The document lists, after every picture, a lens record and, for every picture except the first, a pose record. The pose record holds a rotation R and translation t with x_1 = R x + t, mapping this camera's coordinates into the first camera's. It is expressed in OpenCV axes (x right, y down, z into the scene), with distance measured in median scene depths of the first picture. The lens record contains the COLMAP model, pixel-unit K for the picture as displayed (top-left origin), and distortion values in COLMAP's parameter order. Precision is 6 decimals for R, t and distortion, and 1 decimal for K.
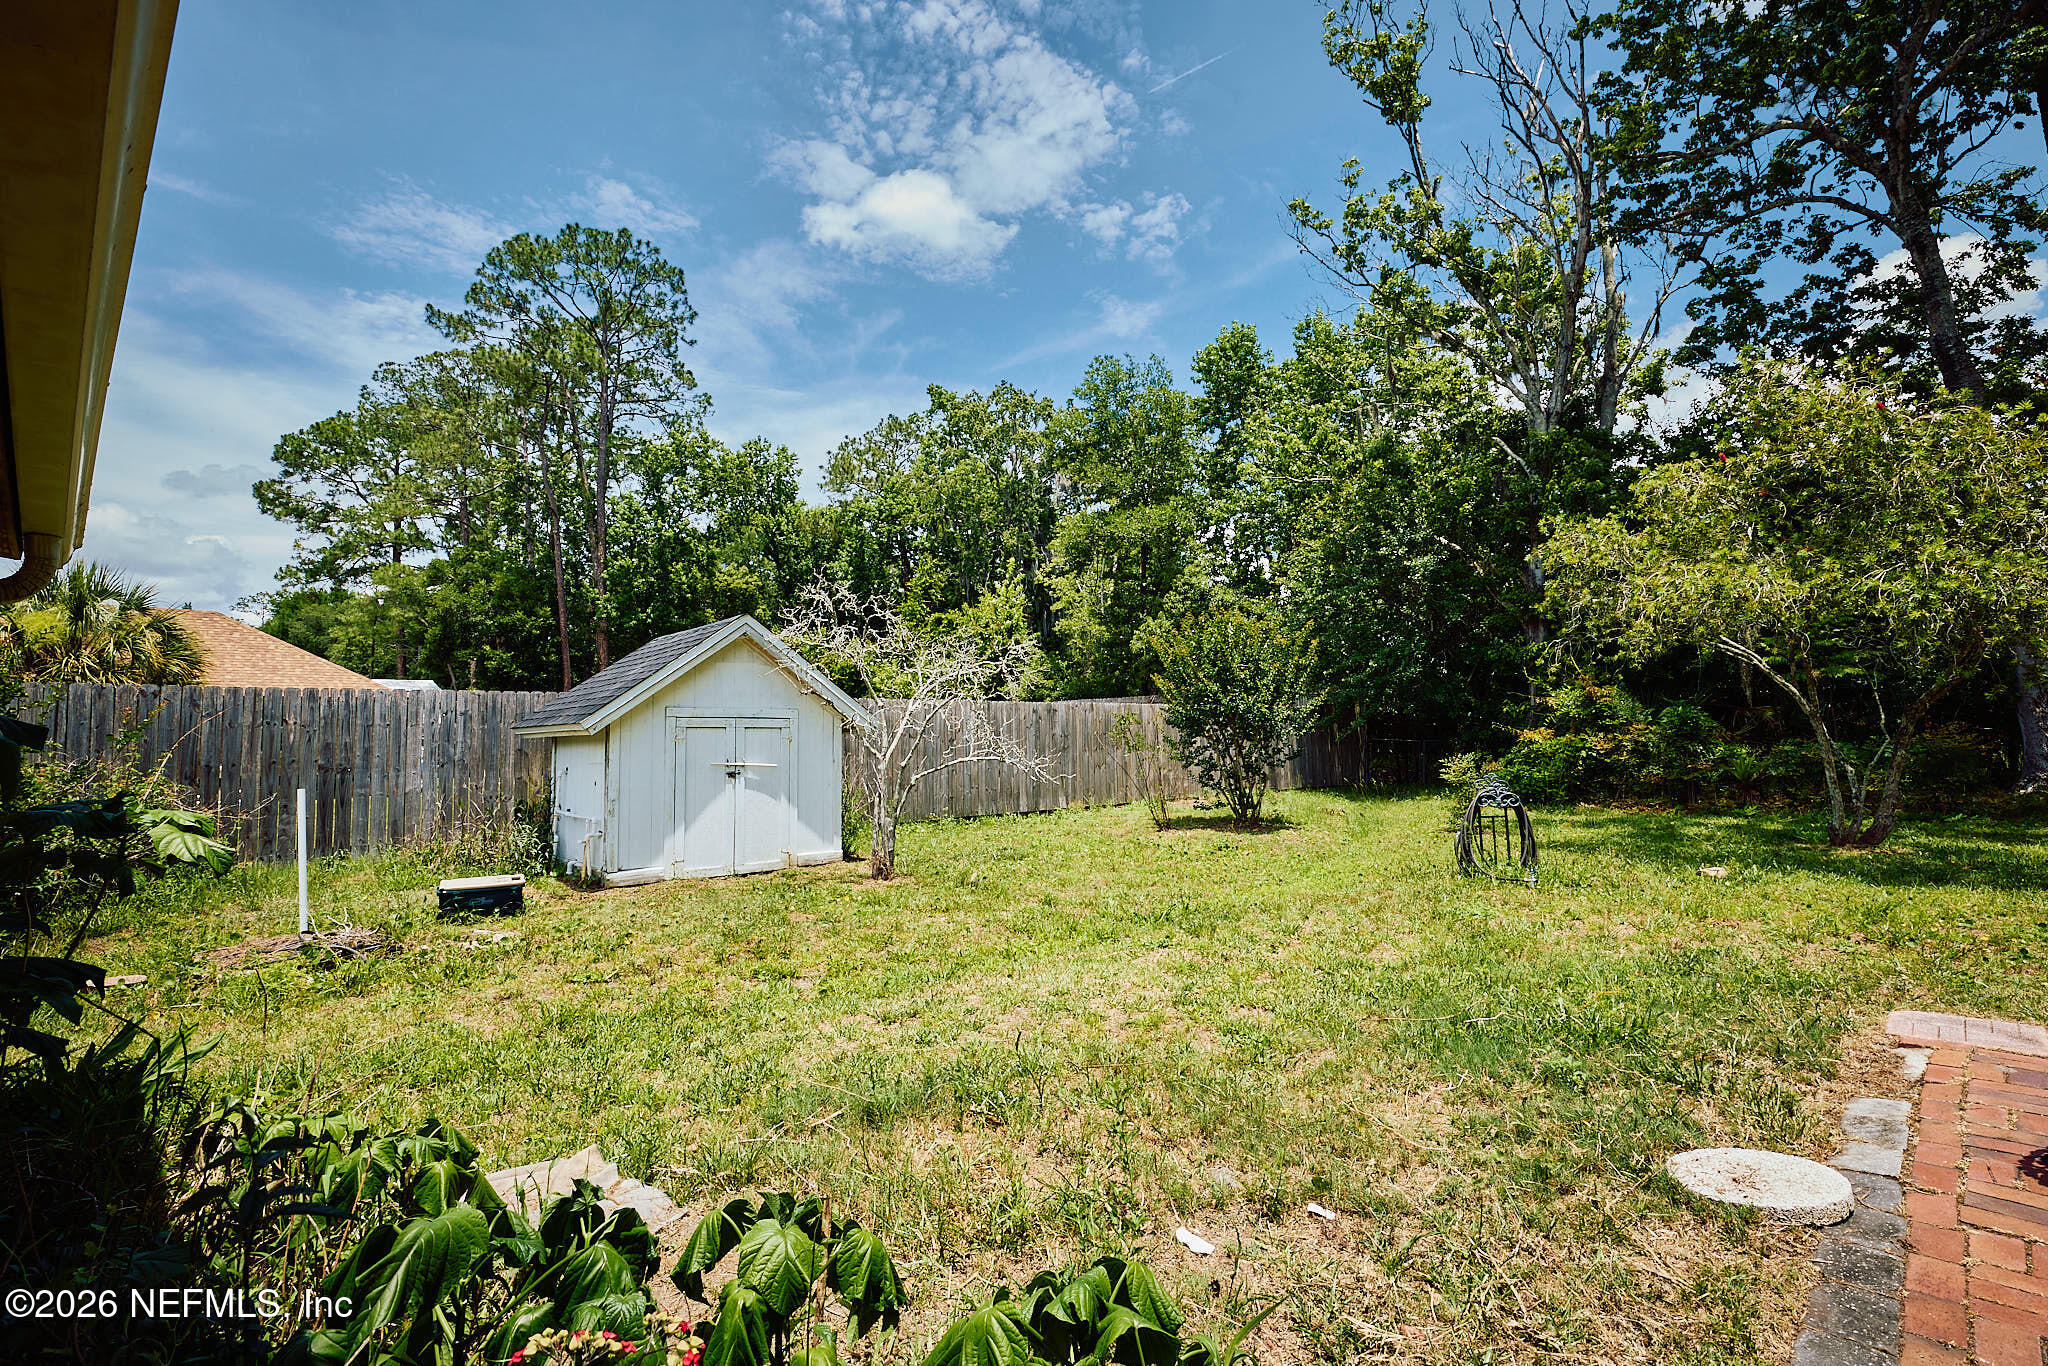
lens RADIAL K [[931.5, 0, 1033.1], [0, 931.5, 683.1], [0, 0, 1]] dist [-0.002464, 0.000192]
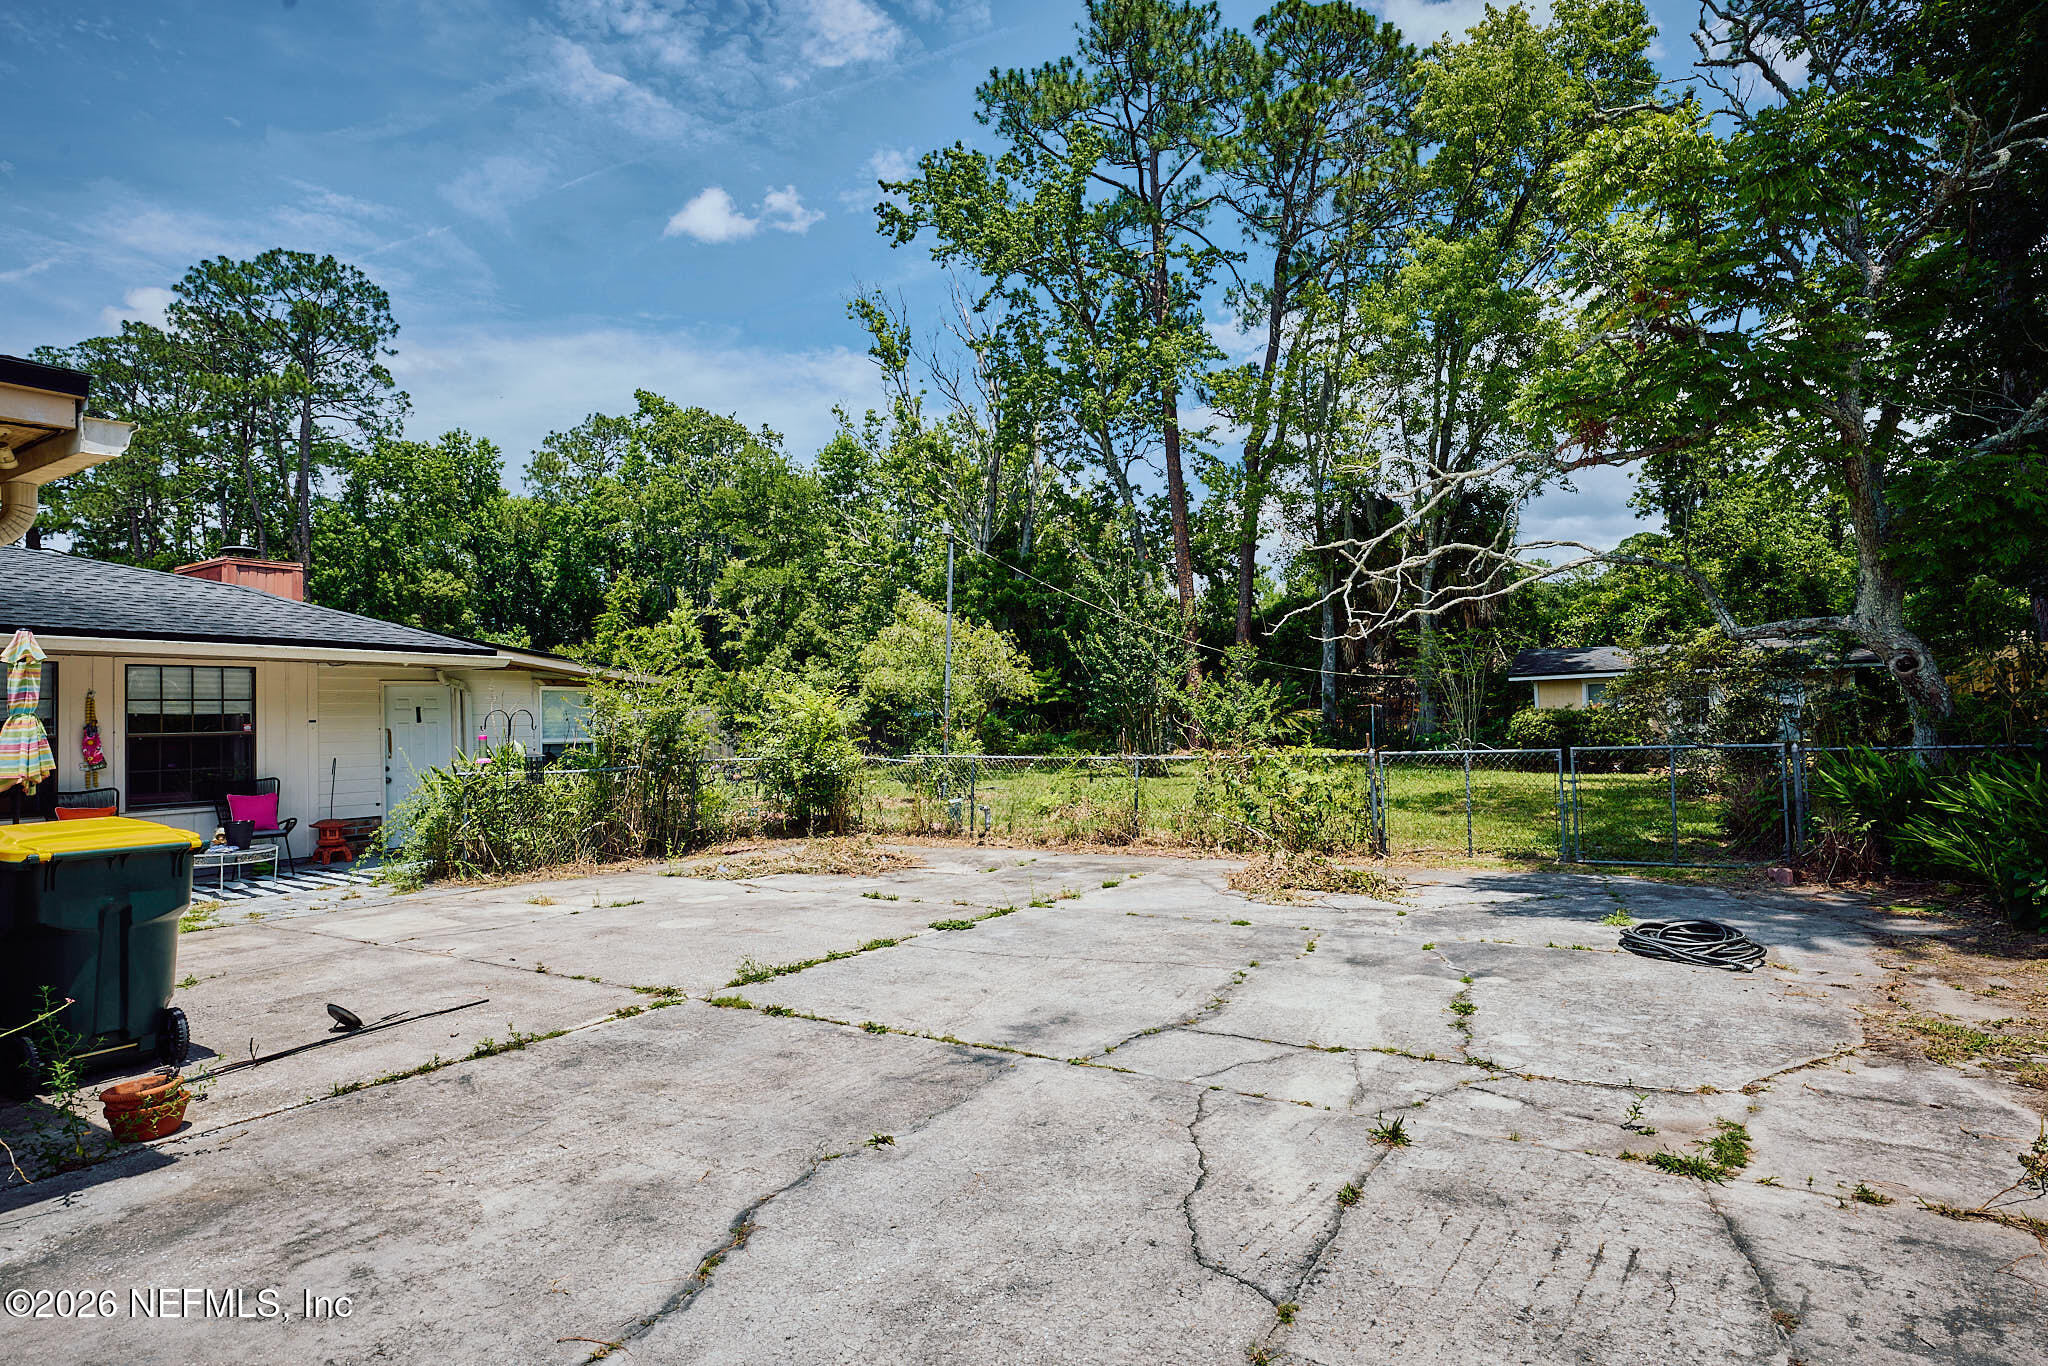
lens RADIAL K [[1157.4, 0, 1017.1], [0, 1157.4, 680.9], [0, 0, 1]] dist [-0.006676, 0.001110]
pose [[0.983708, 0.001179, 0.179772, 0.433839], [-0.004284, 0.999848, 0.016880, -0.131923], [-0.179725, -0.017375, 0.983563, -1.996731]]
